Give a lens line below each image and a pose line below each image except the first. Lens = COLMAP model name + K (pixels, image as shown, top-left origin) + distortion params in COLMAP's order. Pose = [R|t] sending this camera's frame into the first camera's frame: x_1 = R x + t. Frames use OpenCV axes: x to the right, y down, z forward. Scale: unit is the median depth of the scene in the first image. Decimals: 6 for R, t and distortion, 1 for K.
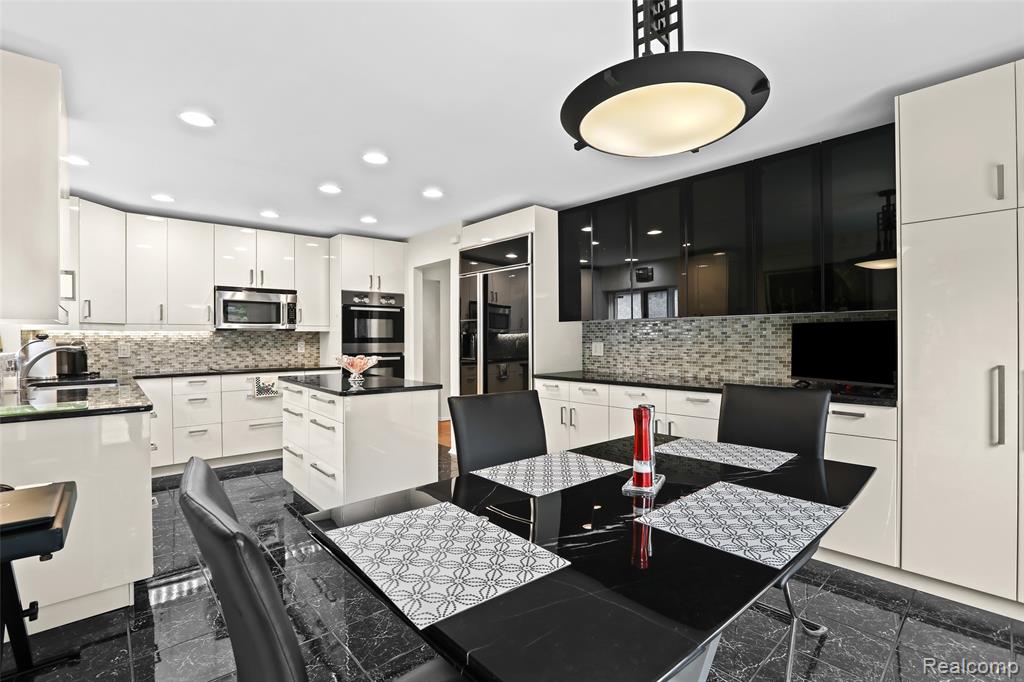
lens RADIAL K [[469.2, 0, 514.7], [0, 469.2, 338.0], [0, 0, 1]] dist [-0.026782, 0.000501]
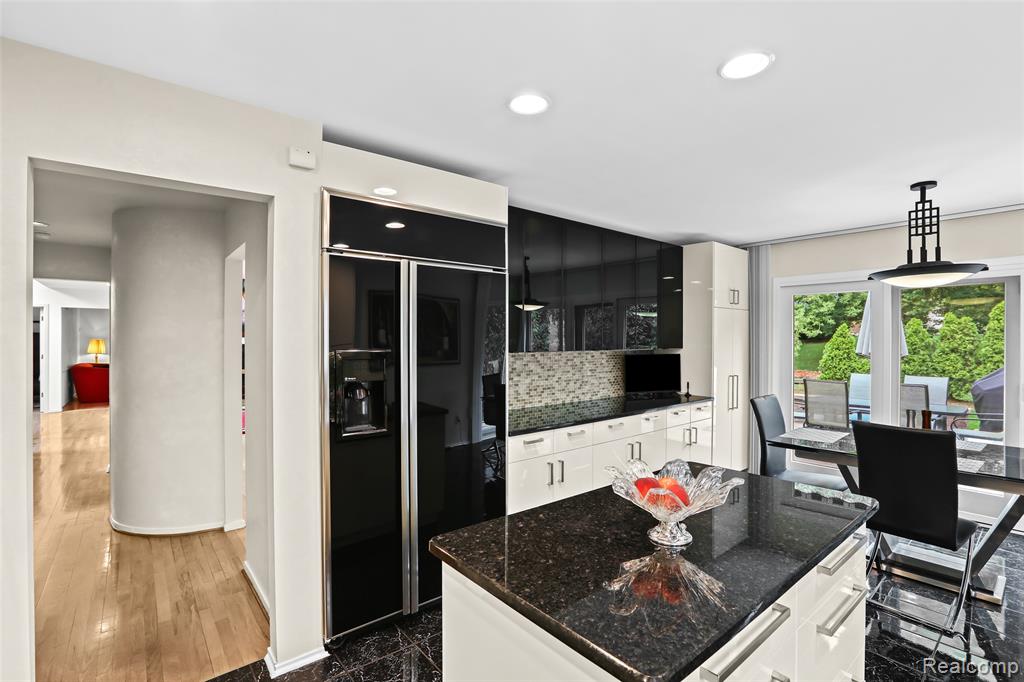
lens RADIAL K [[469.2, 0, 514.7], [0, 469.2, 338.0], [0, 0, 1]] dist [-0.026782, 0.000501]
pose [[0.038726, 0.007371, 0.999223, -0.725564], [0.001968, 0.999970, -0.007453, -0.061881], [-0.999248, 0.002255, 0.038710, 1.084341]]
